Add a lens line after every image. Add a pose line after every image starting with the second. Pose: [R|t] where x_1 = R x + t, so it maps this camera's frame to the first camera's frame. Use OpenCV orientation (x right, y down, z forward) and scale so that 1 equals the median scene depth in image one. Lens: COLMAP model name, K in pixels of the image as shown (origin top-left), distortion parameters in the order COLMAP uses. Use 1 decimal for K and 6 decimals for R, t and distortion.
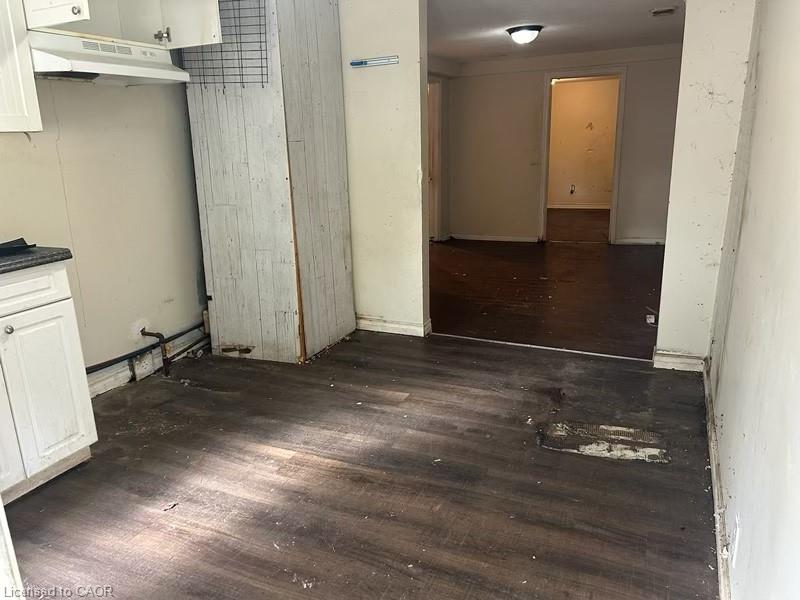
lens RADIAL K [[590.3, 0, 400.0], [0, 590.3, 300.0], [0, 0, 1]] dist [0.010083, 0.000109]
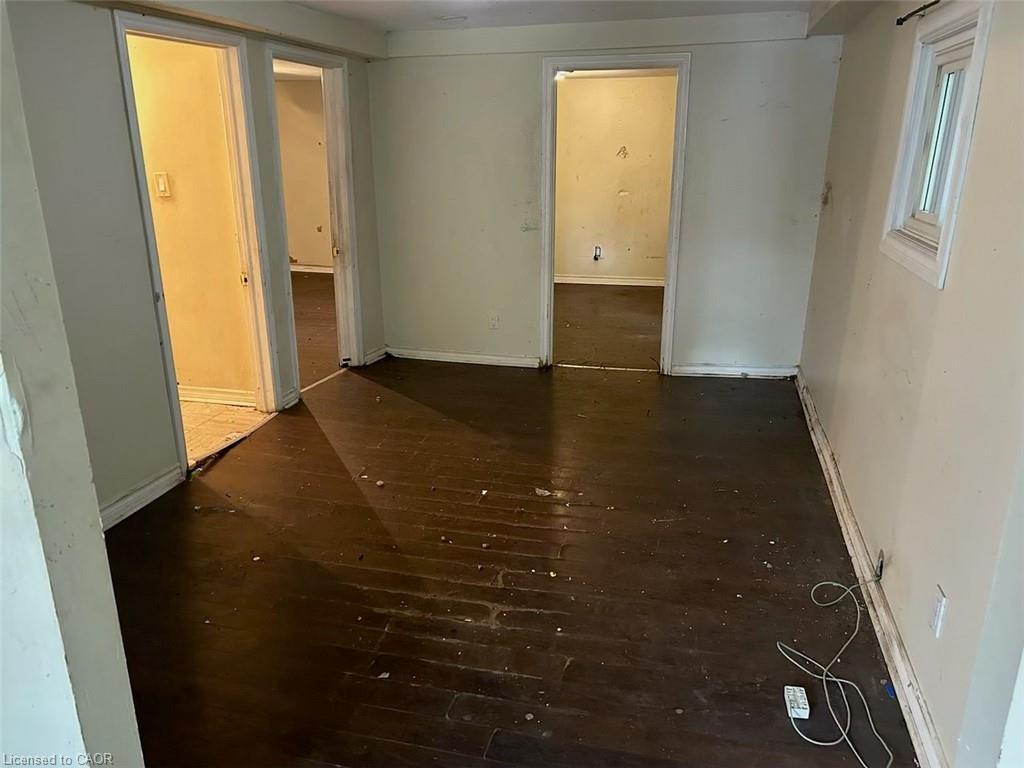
lens RADIAL K [[755.6, 0, 512.0], [0, 755.6, 384.0], [0, 0, 1]] dist [0.010083, 0.000109]
pose [[0.985294, -0.025651, 0.168932, 0.091475], [0.019346, 0.999057, 0.038867, -0.115129], [-0.169770, -0.035028, 0.984861, 0.315850]]
